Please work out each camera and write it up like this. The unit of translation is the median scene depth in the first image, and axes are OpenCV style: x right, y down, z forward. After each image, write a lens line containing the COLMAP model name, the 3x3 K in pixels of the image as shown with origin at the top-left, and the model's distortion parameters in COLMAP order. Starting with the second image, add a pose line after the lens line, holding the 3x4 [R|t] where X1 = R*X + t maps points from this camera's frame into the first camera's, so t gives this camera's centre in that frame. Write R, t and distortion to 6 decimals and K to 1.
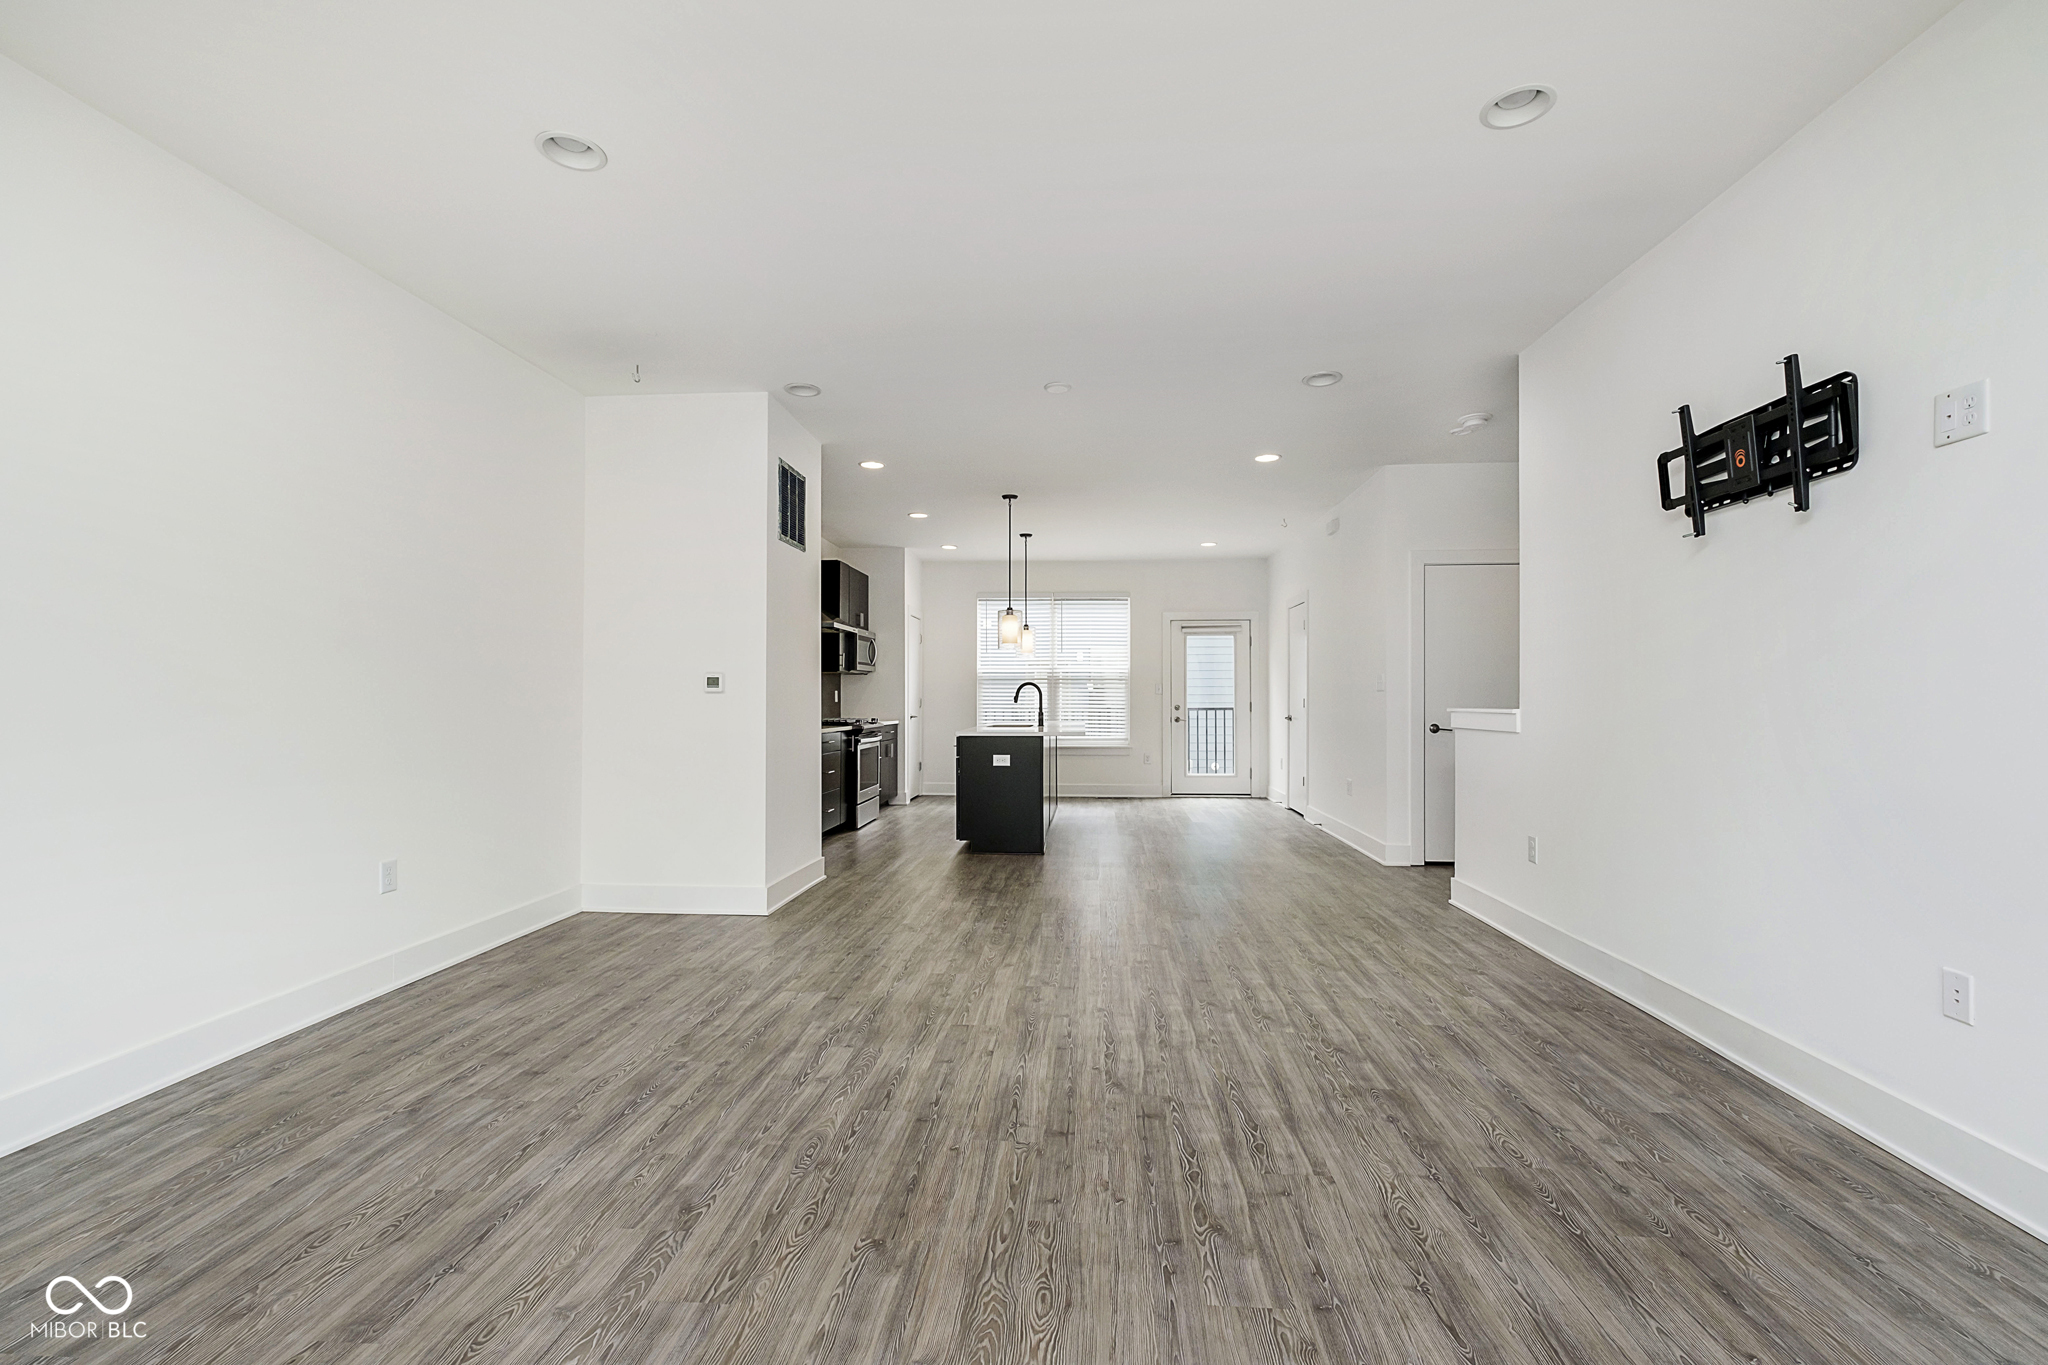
lens RADIAL K [[906.7, 0, 1030.6], [0, 906.7, 689.4], [0, 0, 1]] dist [0.000341, 0.000165]
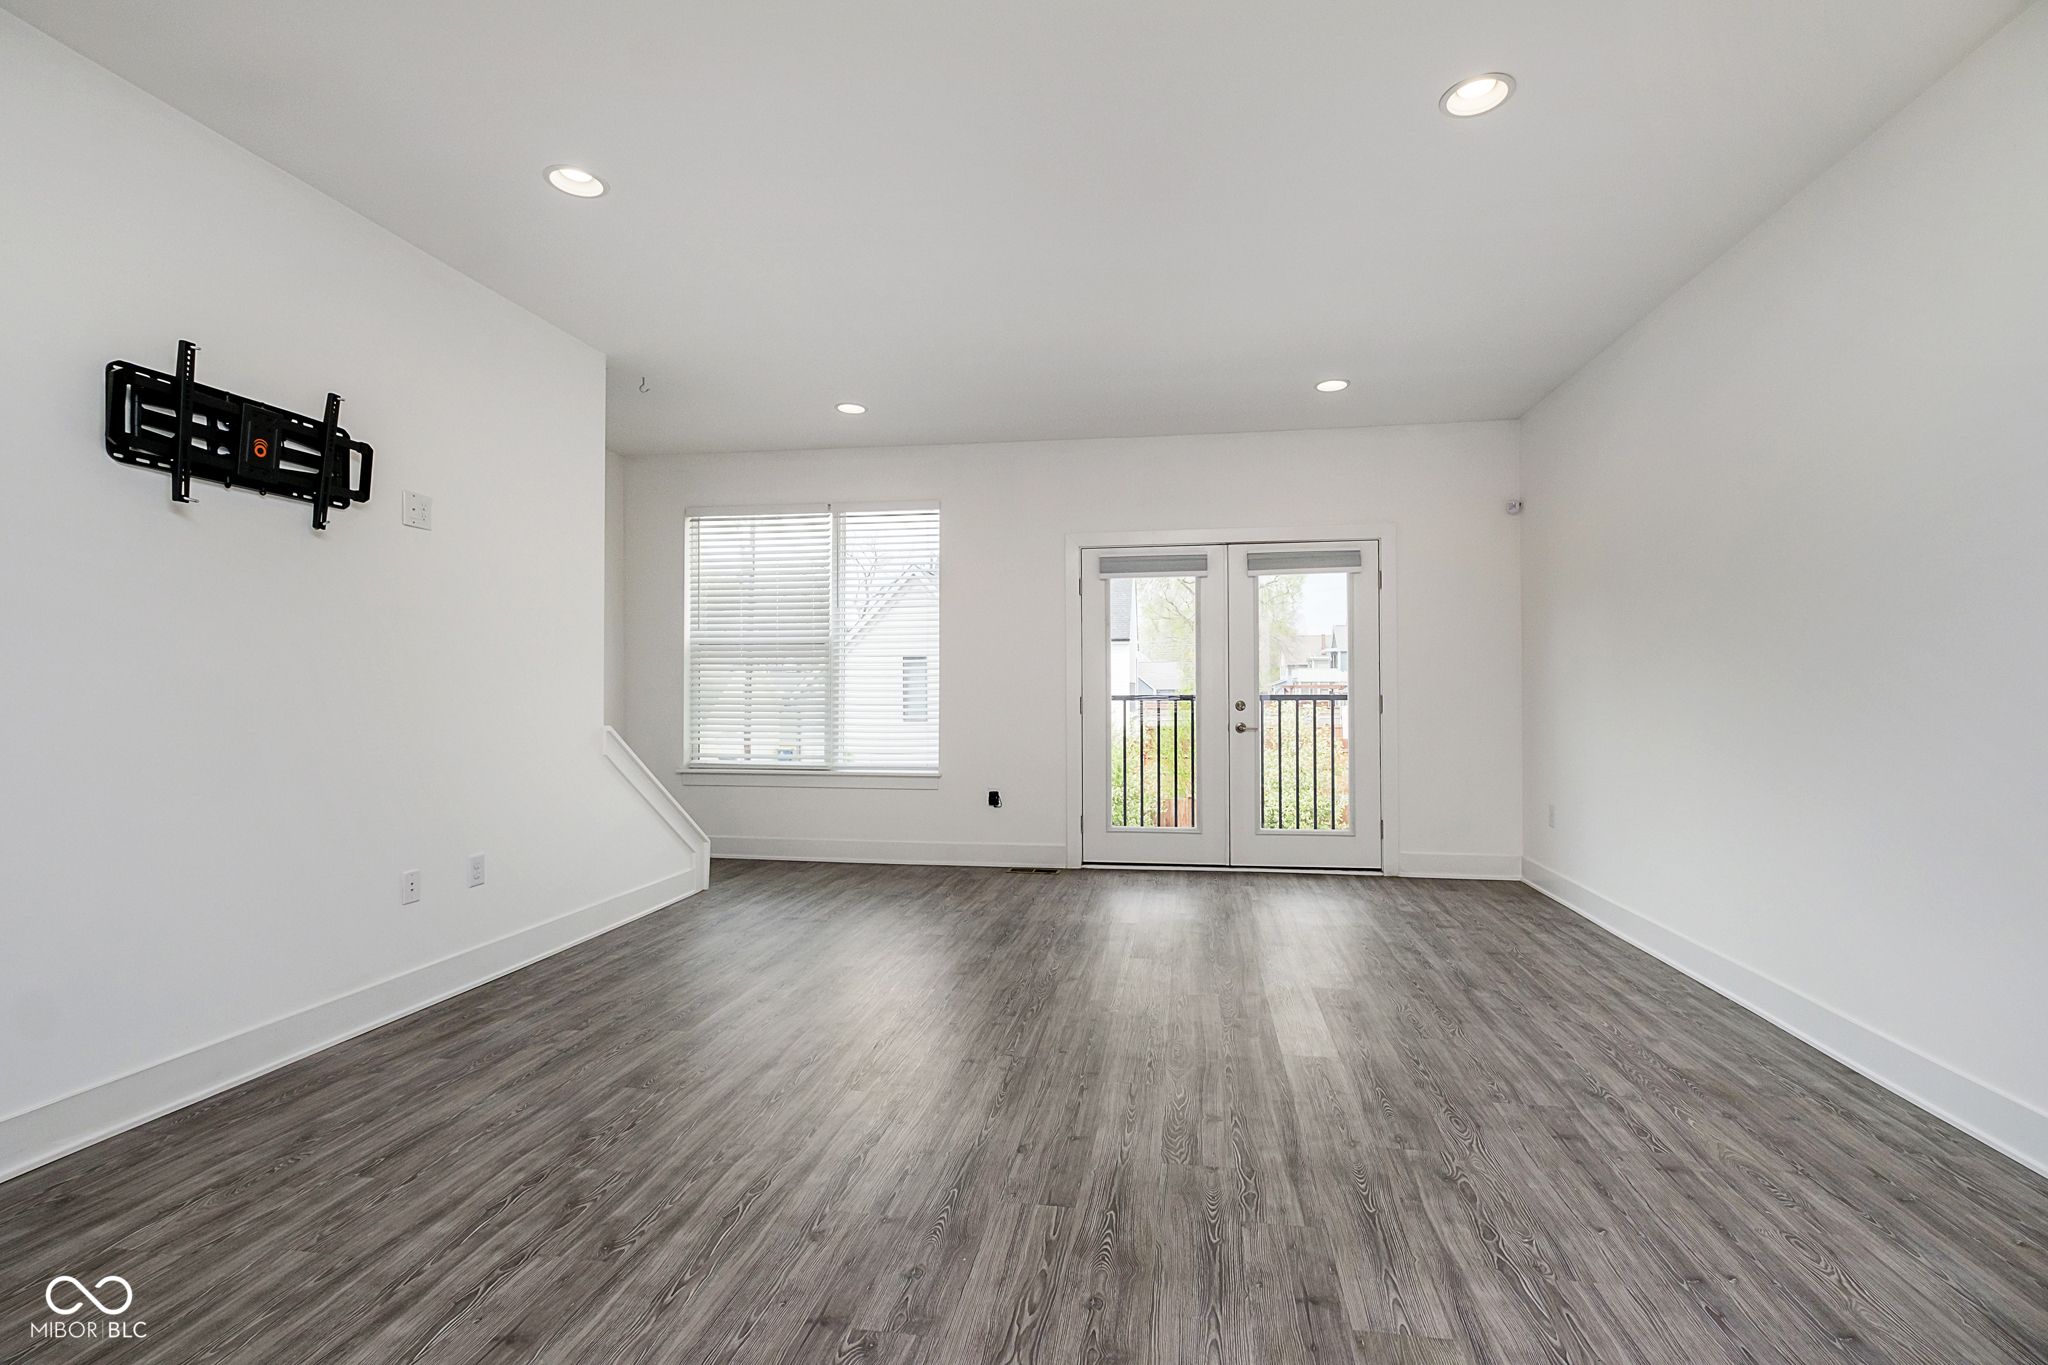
lens RADIAL K [[906.7, 0, 1030.6], [0, 906.7, 689.4], [0, 0, 1]] dist [0.000341, 0.000165]
pose [[-0.994834, 0.004371, 0.101420, -0.140359], [0.003478, 0.999954, -0.008982, 0.015448], [-0.101454, -0.008582, -0.994803, 1.875973]]
